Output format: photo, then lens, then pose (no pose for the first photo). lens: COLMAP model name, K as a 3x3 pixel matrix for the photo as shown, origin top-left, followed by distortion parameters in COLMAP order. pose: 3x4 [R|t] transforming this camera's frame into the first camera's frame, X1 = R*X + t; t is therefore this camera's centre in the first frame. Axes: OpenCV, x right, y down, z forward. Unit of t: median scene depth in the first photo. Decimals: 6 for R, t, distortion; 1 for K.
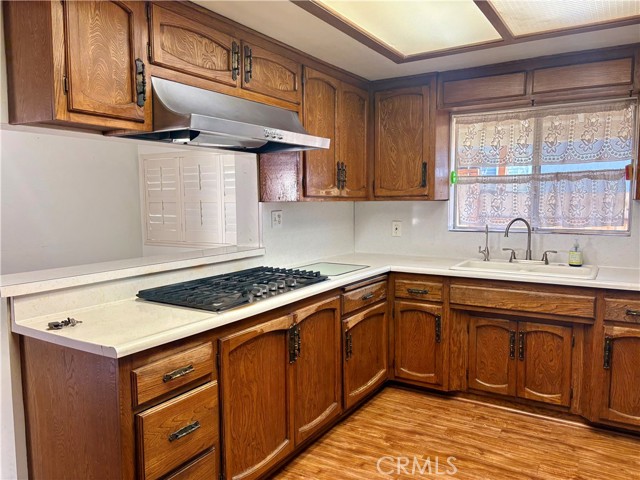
lens RADIAL K [[483.5, 0, 319.6], [0, 483.5, 242.9], [0, 0, 1]] dist [0.011482, -0.004256]
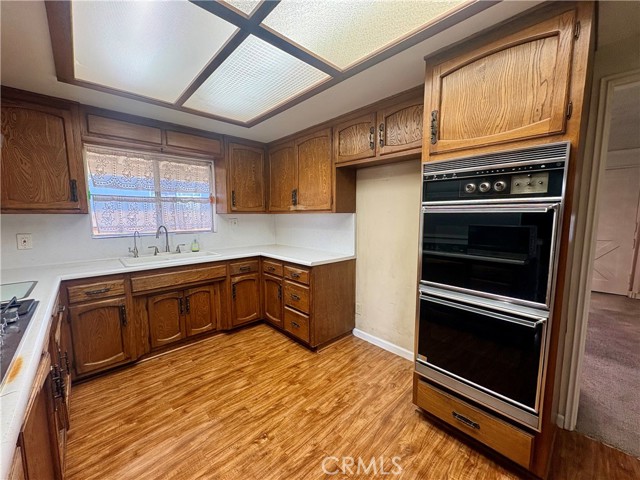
lens RADIAL K [[253.3, 0, 321.3], [0, 253.3, 240.3], [0, 0, 1]] dist [0.000128, -0.000085]
pose [[0.244585, -0.091820, 0.965271, -0.259205], [0.086968, 0.993571, 0.072476, -0.020976], [-0.965720, 0.066221, 0.250998, 0.345584]]
